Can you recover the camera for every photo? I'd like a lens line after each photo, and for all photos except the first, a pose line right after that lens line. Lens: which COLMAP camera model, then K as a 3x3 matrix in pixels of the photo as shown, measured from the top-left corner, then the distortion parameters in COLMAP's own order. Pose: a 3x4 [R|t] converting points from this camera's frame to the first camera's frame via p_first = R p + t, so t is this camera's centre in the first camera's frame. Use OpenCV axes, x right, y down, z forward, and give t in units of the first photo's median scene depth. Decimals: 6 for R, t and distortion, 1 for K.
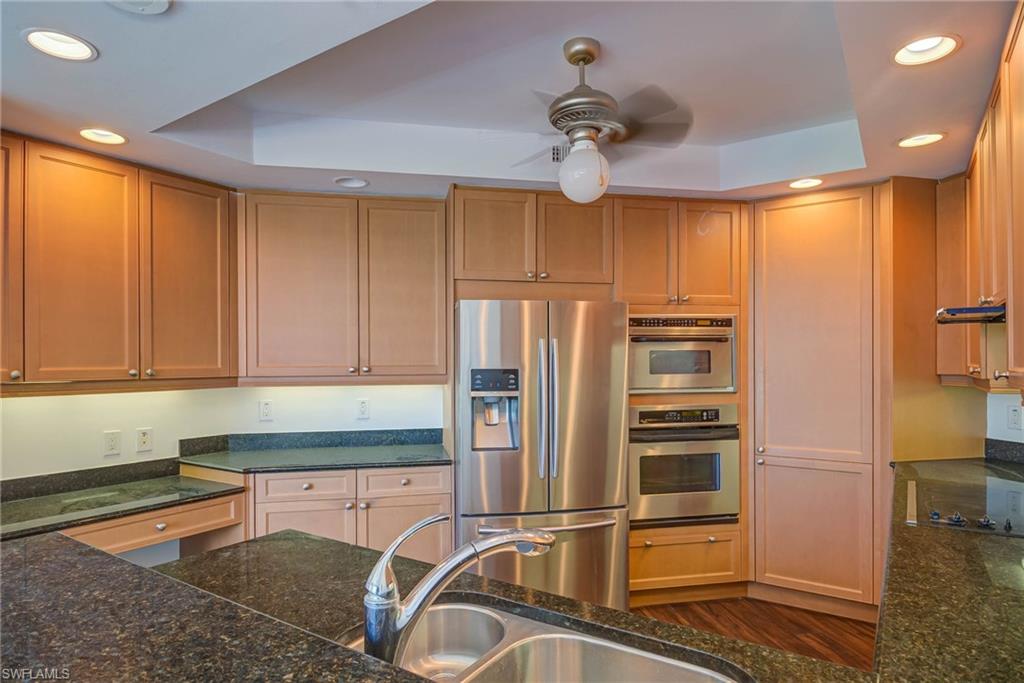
lens RADIAL K [[577.3, 0, 508.4], [0, 577.3, 360.5], [0, 0, 1]] dist [-0.003821, -0.001995]
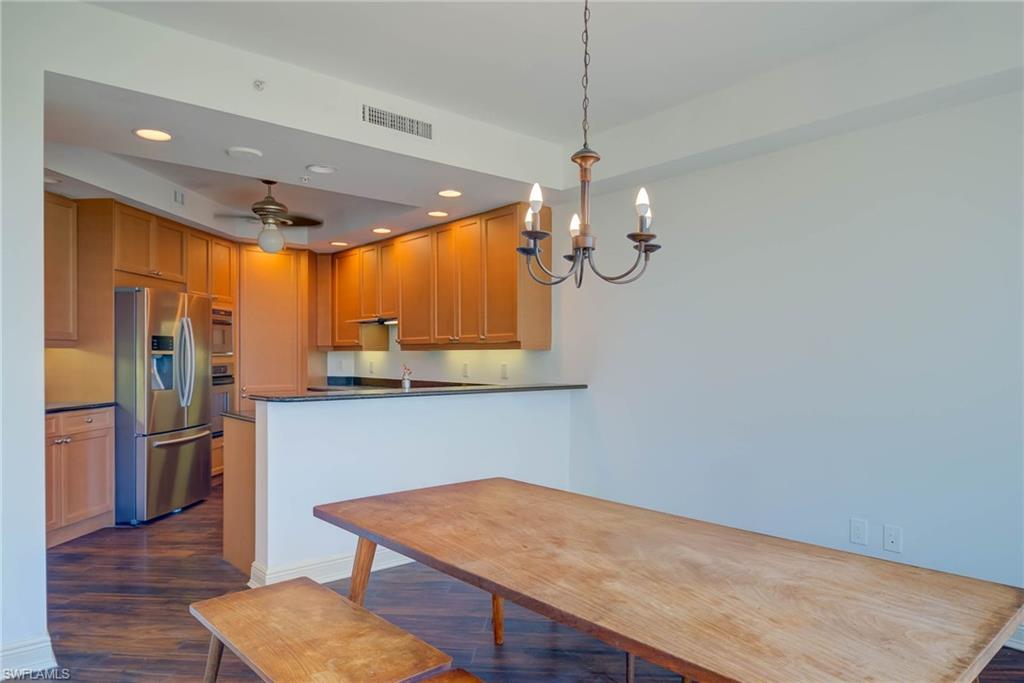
lens RADIAL K [[641.1, 0, 507.6], [0, 641.1, 366.6], [0, 0, 1]] dist [0.000651, -0.001115]
pose [[0.284782, -0.012984, 0.958504, -1.283522], [-0.002973, 0.999891, 0.014428, 0.063288], [-0.958588, -0.006959, 0.284712, -0.326438]]
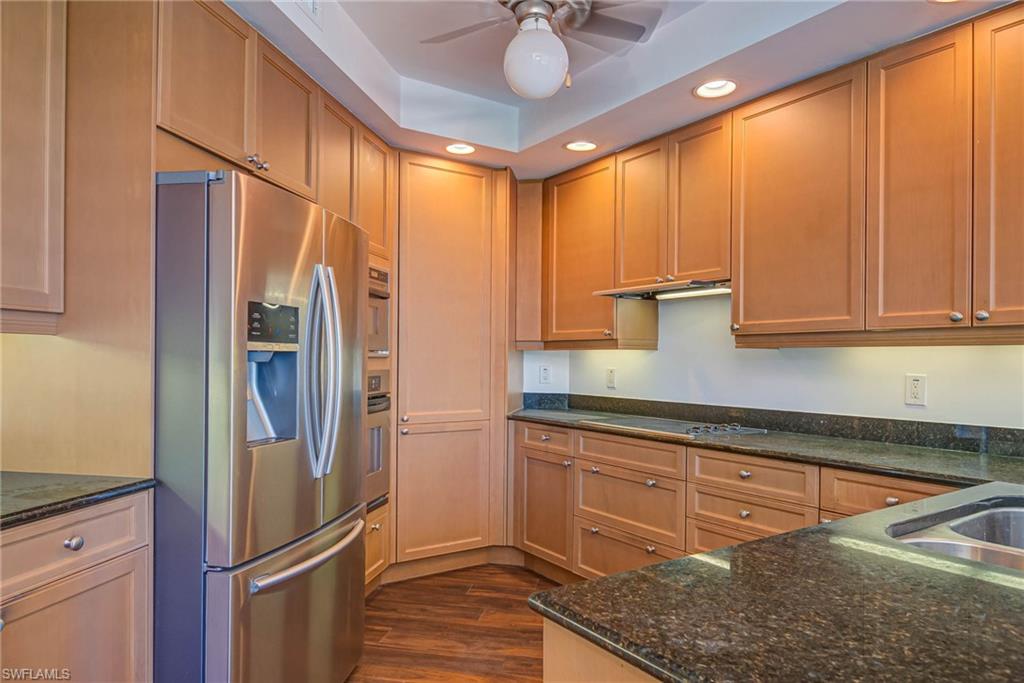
lens RADIAL K [[641.1, 0, 507.6], [0, 641.1, 366.6], [0, 0, 1]] dist [0.000651, -0.001115]
pose [[0.390236, -0.005655, 0.920697, -0.494086], [-0.007307, 0.999931, 0.009239, 0.065253], [-0.920686, -0.010333, 0.390168, 0.487173]]
